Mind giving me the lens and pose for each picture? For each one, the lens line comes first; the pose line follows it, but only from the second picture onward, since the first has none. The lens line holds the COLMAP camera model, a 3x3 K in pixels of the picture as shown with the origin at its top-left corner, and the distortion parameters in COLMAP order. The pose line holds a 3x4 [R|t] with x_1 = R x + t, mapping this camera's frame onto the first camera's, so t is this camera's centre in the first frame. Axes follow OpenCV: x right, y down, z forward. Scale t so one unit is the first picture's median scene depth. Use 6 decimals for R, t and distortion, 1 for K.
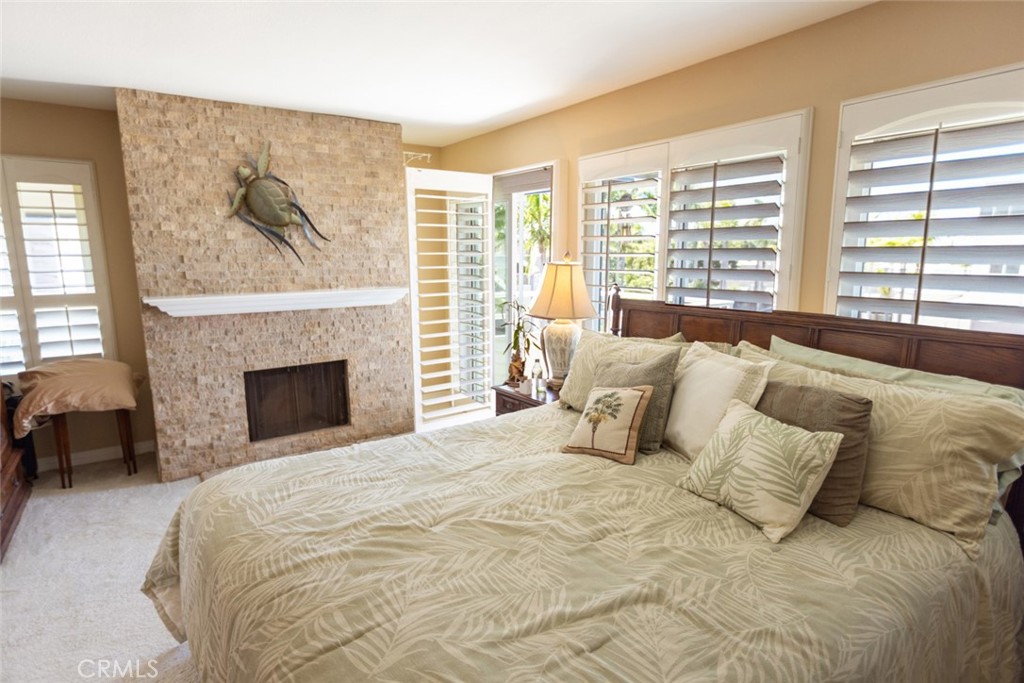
lens RADIAL K [[557.9, 0, 513.1], [0, 557.9, 342.1], [0, 0, 1]] dist [0.004696, 0.000041]
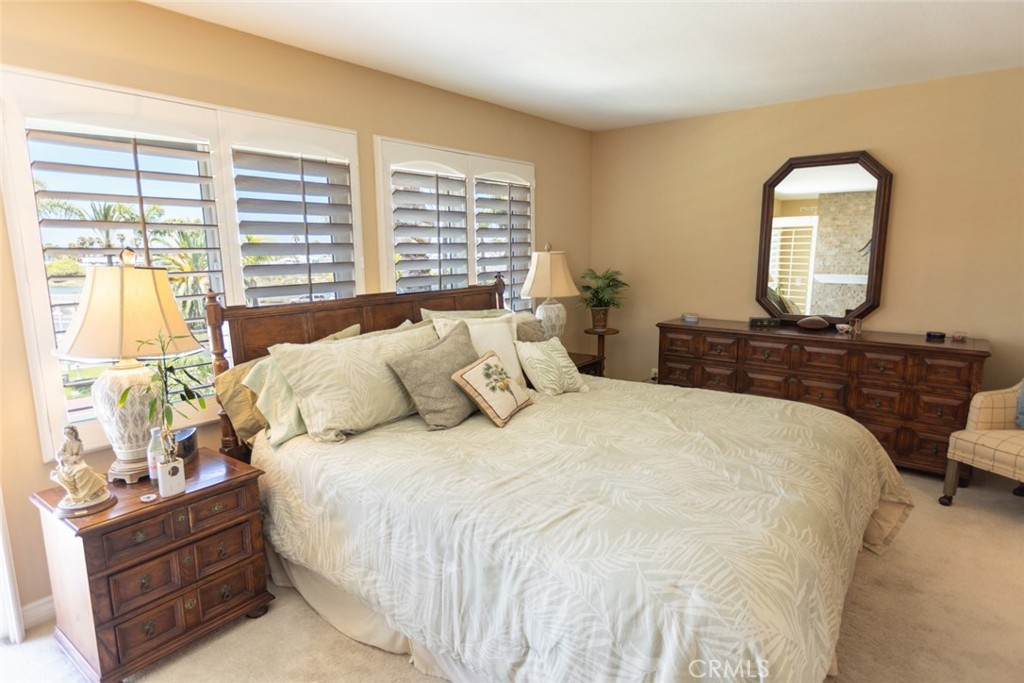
lens RADIAL K [[557.9, 0, 510.2], [0, 557.9, 338.8], [0, 0, 1]] dist [0.004696, 0.000041]
pose [[-0.280926, -0.147915, 0.948263, -1.277172], [0.157826, 0.967480, 0.197669, -0.253730], [-0.946663, 0.205191, -0.248445, 1.683102]]
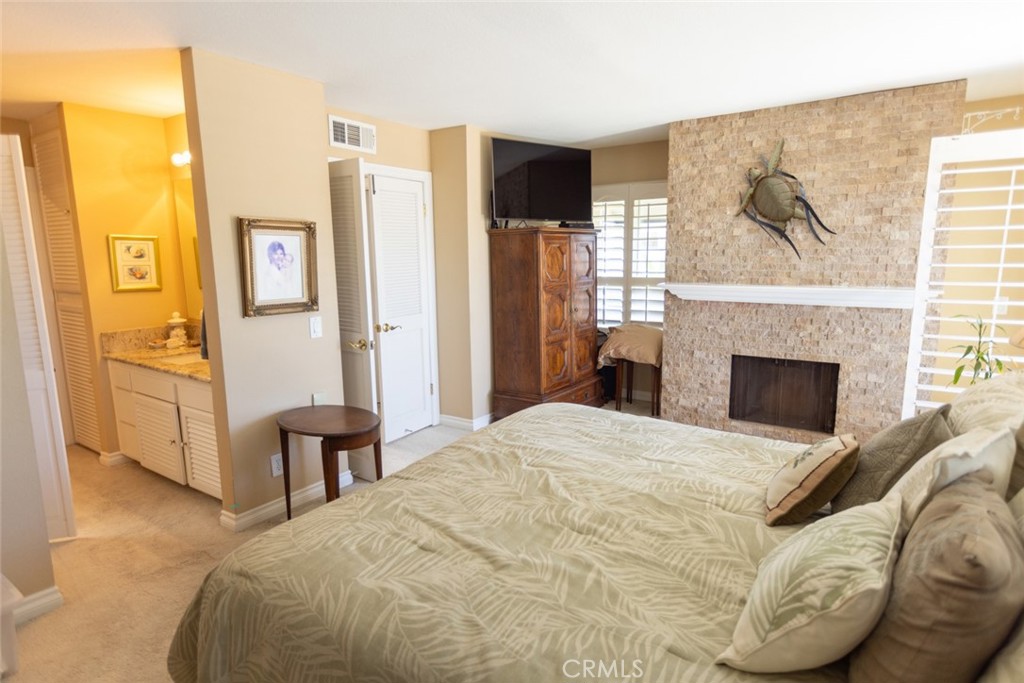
lens RADIAL K [[557.9, 0, 511.3], [0, 557.9, 341.3], [0, 0, 1]] dist [0.004696, 0.000041]
pose [[0.347810, 0.152535, -0.925073, 0.943896], [-0.139224, 0.984140, 0.109929, -0.081742], [0.927170, 0.090558, 0.363531, 0.450891]]
